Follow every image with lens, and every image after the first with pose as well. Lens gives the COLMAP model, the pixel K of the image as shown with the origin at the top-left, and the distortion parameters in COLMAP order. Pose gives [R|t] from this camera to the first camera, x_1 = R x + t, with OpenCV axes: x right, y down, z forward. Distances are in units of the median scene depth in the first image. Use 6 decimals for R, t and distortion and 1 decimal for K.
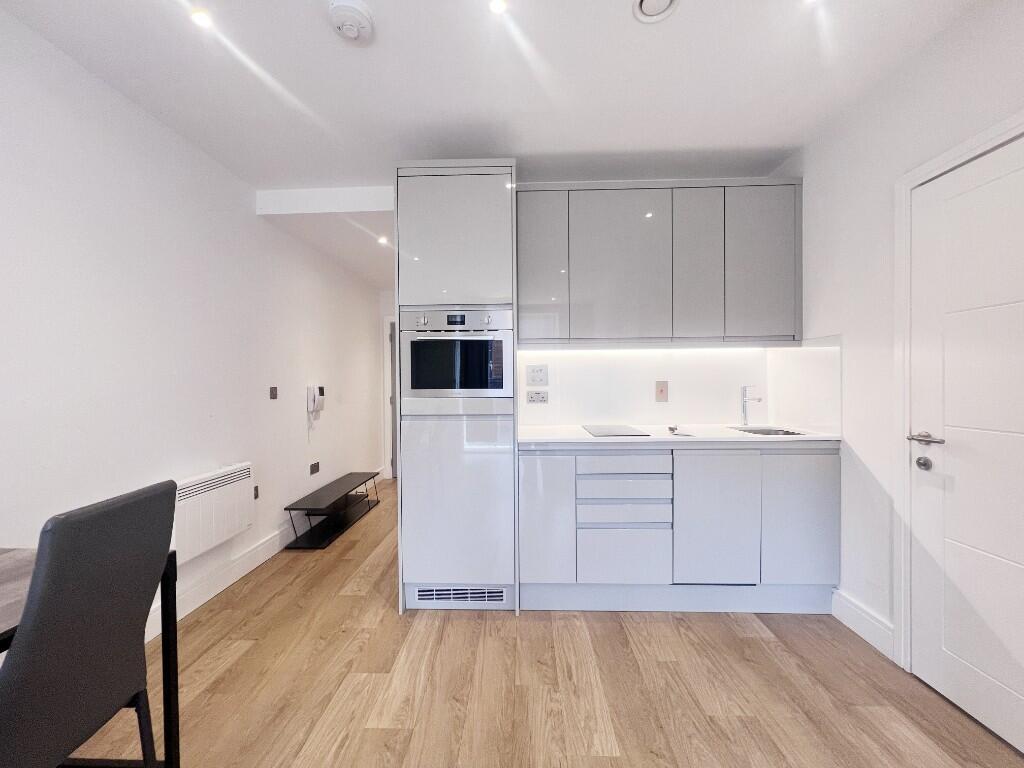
lens RADIAL K [[412.3, 0, 509.4], [0, 412.3, 382.7], [0, 0, 1]] dist [-0.003774, -0.000577]
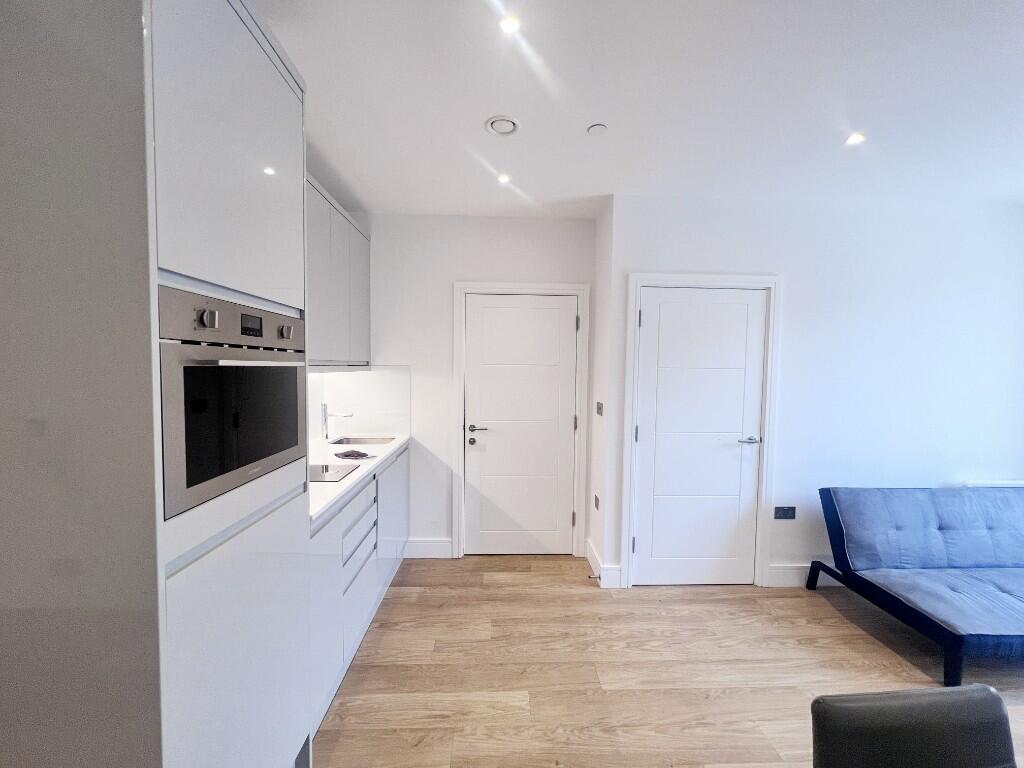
lens RADIAL K [[407.5, 0, 511.3], [0, 407.5, 384.8], [0, 0, 1]] dist [-0.000849, -0.000132]
pose [[-0.066837, -0.035037, 0.997149, -0.805727], [0.001612, 0.999378, 0.035223, -0.120947], [-0.997763, 0.003962, -0.066739, 0.884414]]
